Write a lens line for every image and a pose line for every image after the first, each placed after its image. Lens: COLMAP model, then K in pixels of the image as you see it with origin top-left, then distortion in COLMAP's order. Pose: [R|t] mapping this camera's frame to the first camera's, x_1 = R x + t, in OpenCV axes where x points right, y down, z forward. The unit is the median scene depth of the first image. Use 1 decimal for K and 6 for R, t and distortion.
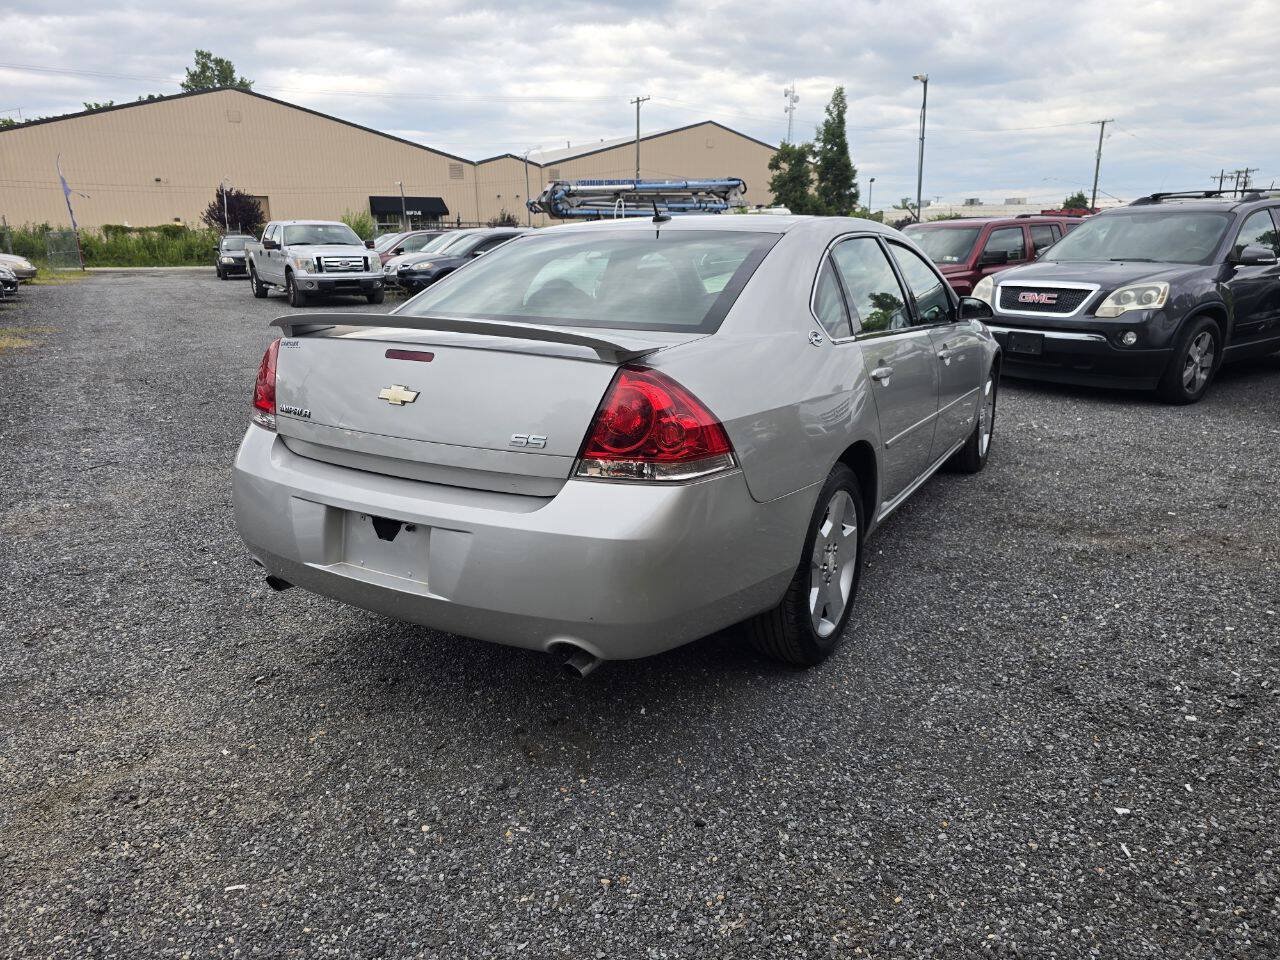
lens RADIAL K [[857.1, 0, 646.7], [0, 857.1, 465.7], [0, 0, 1]] dist [0.058153, -0.053408]
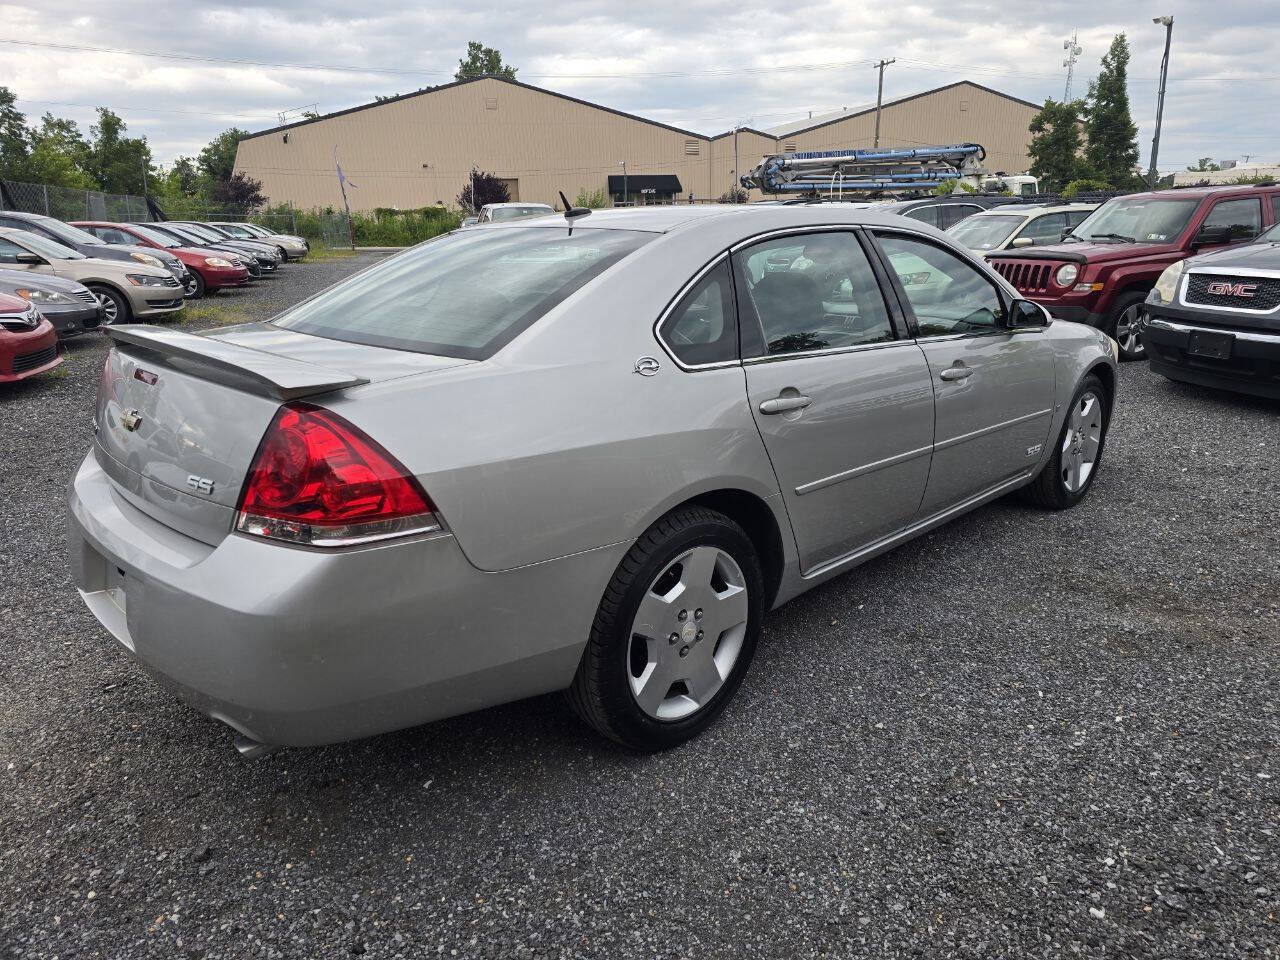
lens RADIAL K [[857.1, 0, 648.4], [0, 857.1, 462.8], [0, 0, 1]] dist [0.058153, -0.053408]
pose [[0.964407, 0.060226, -0.257472, 0.058513], [-0.053848, 0.998044, 0.031756, -0.011538], [0.258881, -0.016761, 0.965764, 0.028988]]
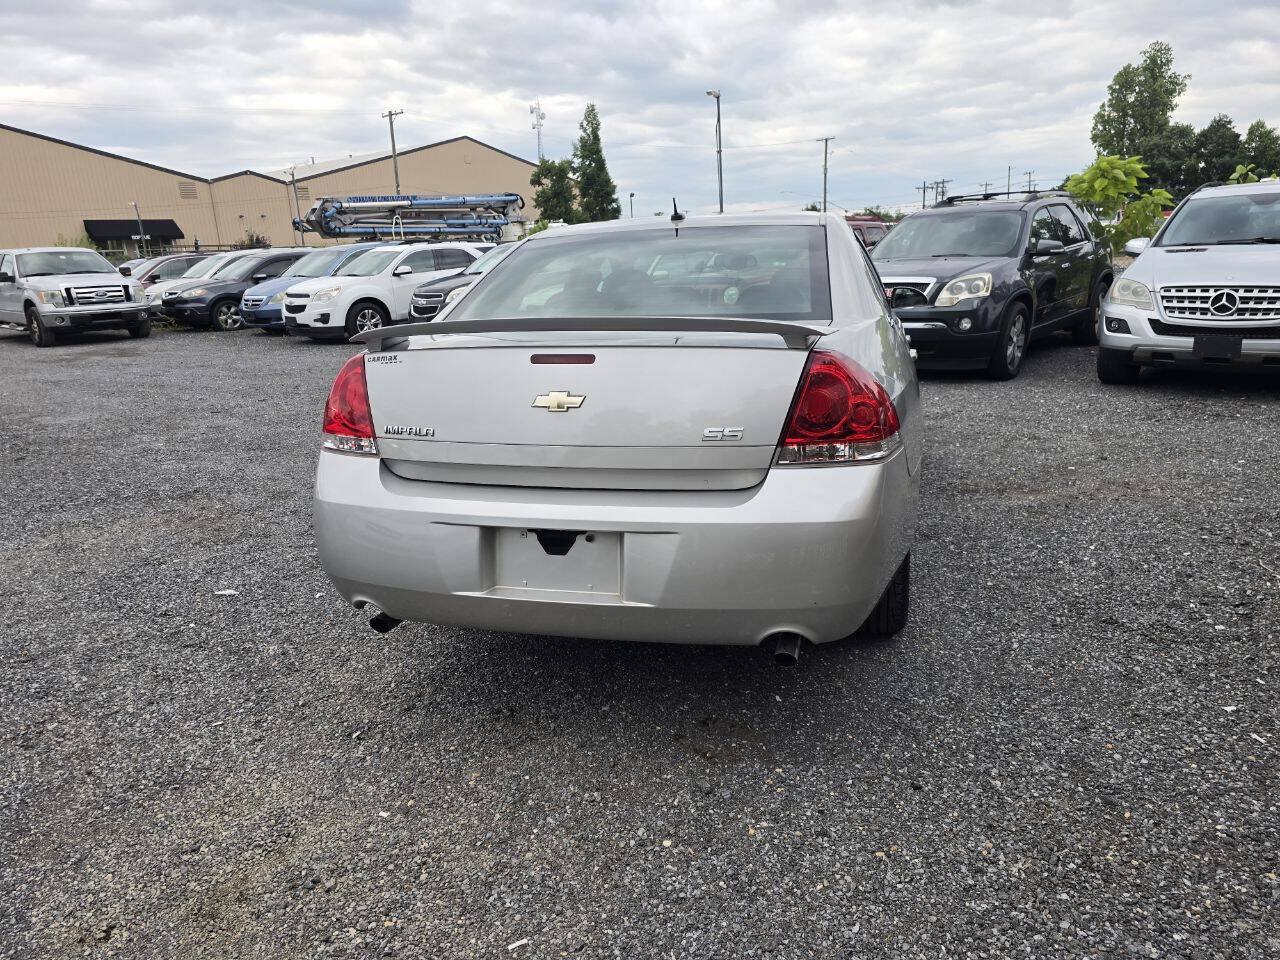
lens RADIAL K [[857.1, 0, 650.6], [0, 857.1, 477.9], [0, 0, 1]] dist [0.058153, -0.053408]
pose [[0.963102, -0.098978, 0.250277, -0.052149], [0.100017, 0.994949, 0.008597, 0.000533], [-0.249864, 0.016752, 0.968136, 0.007676]]
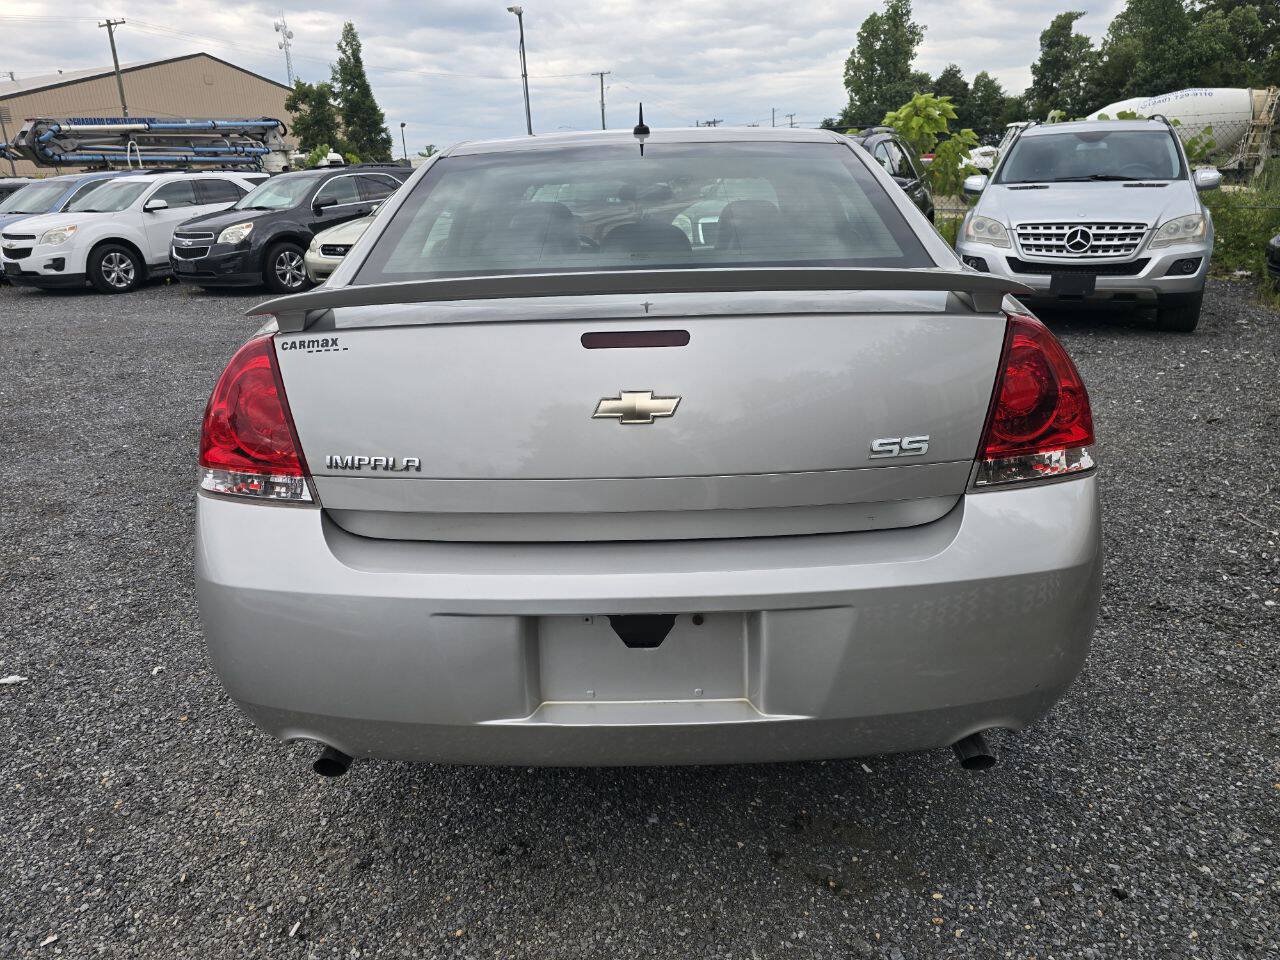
lens RADIAL K [[857.1, 0, 643.9], [0, 857.1, 470.5], [0, 0, 1]] dist [0.058153, -0.053408]
pose [[0.873188, -0.175714, 0.454606, -0.067265], [0.148536, 0.984318, 0.095156, -0.011312], [-0.464197, -0.015564, 0.885595, 0.056829]]
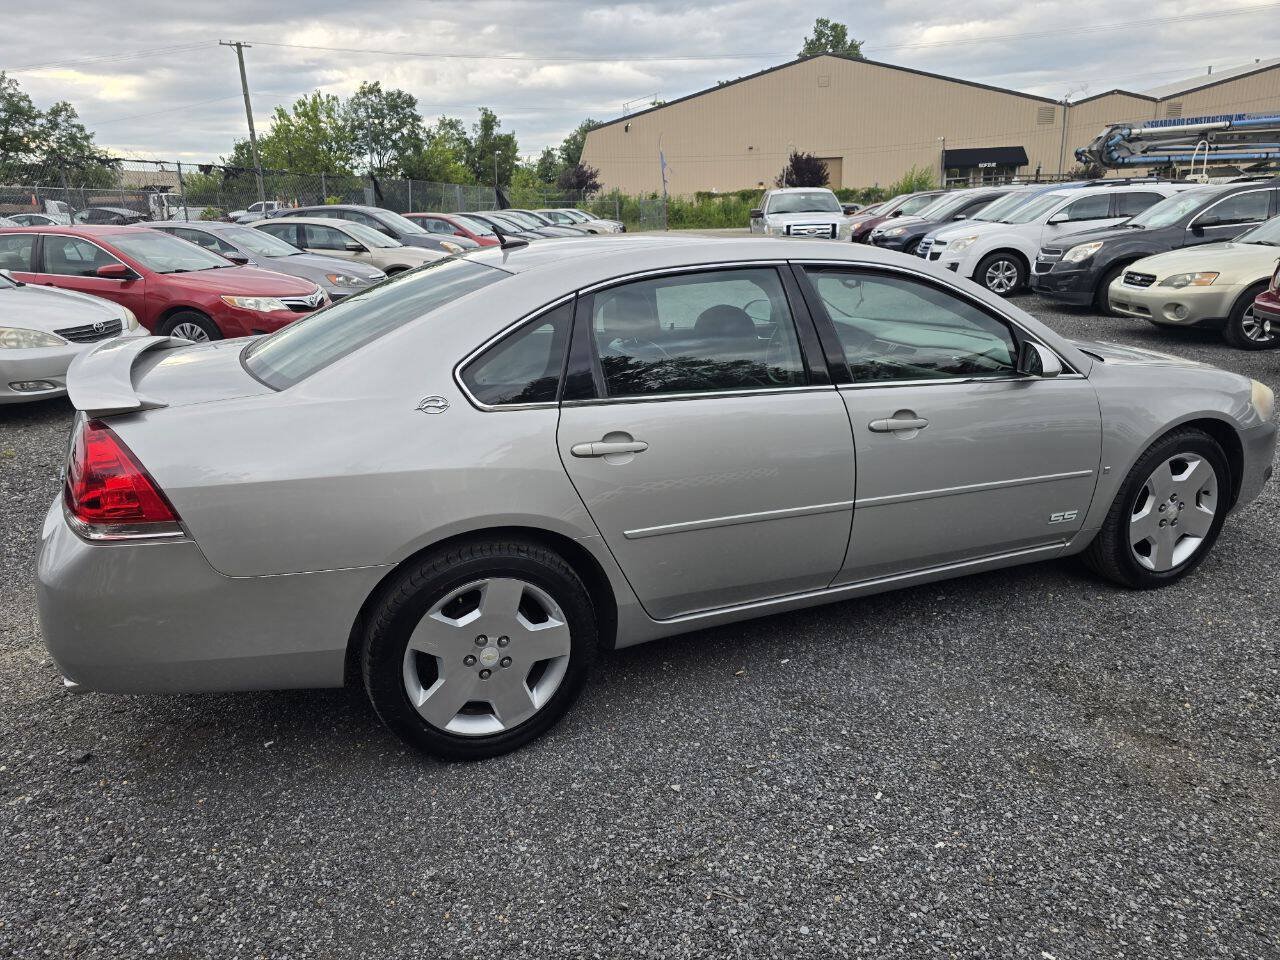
lens RADIAL K [[857.1, 0, 631.7], [0, 857.1, 458.3], [0, 0, 1]] dist [0.058153, -0.053408]
pose [[0.790904, 0.157381, -0.591356, 0.125167], [-0.132401, 0.987482, 0.085727, -0.027746], [0.597446, 0.010495, 0.801841, 0.058445]]
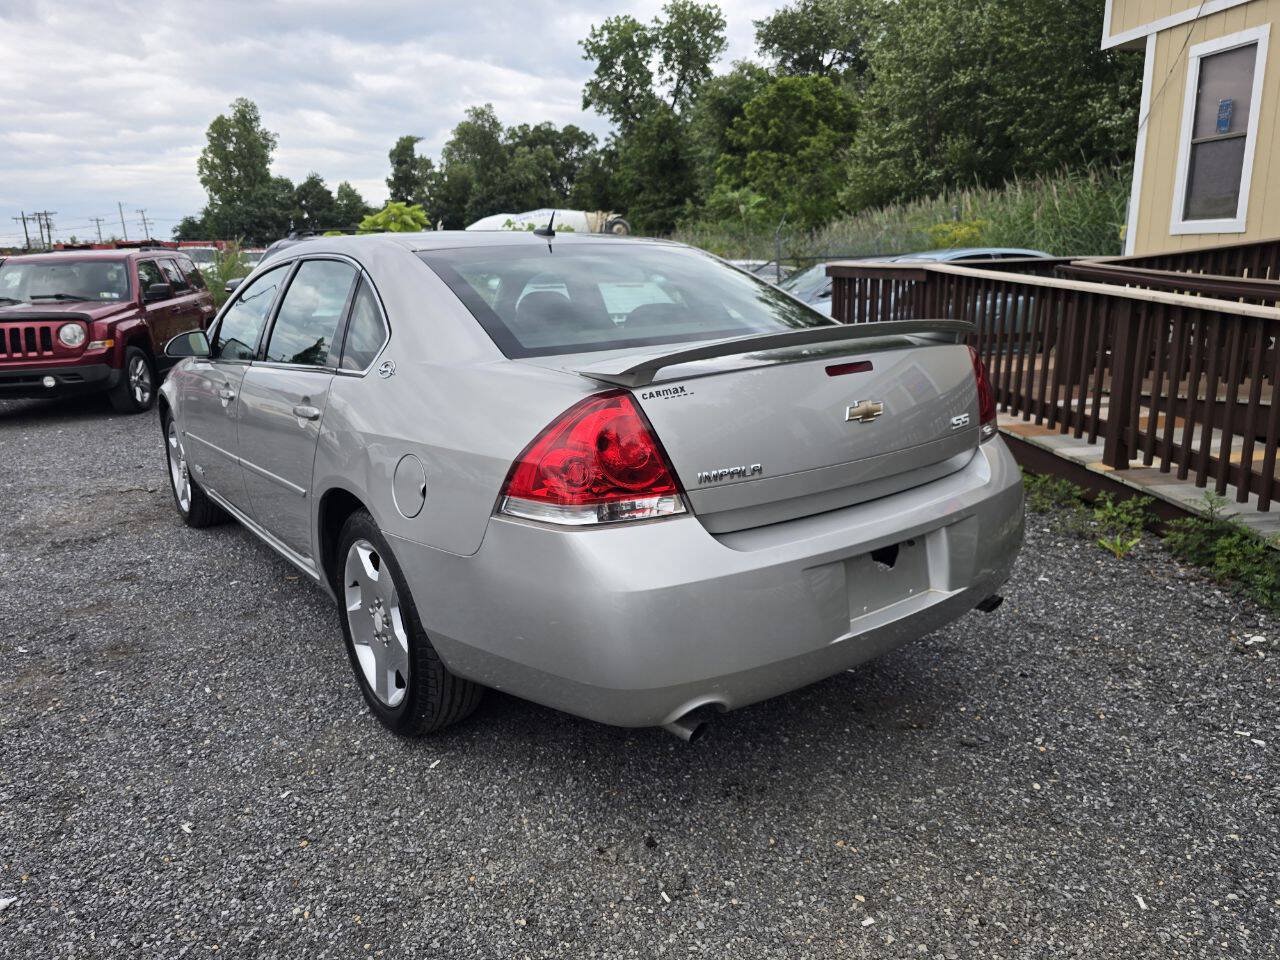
lens RADIAL K [[857.1, 0, 634.3], [0, 857.1, 472.9], [0, 0, 1]] dist [0.058153, -0.053408]
pose [[0.392310, -0.222513, 0.892514, -0.145418], [0.255491, 0.958479, 0.126656, -0.023580], [-0.883638, 0.178341, 0.432871, 0.099934]]
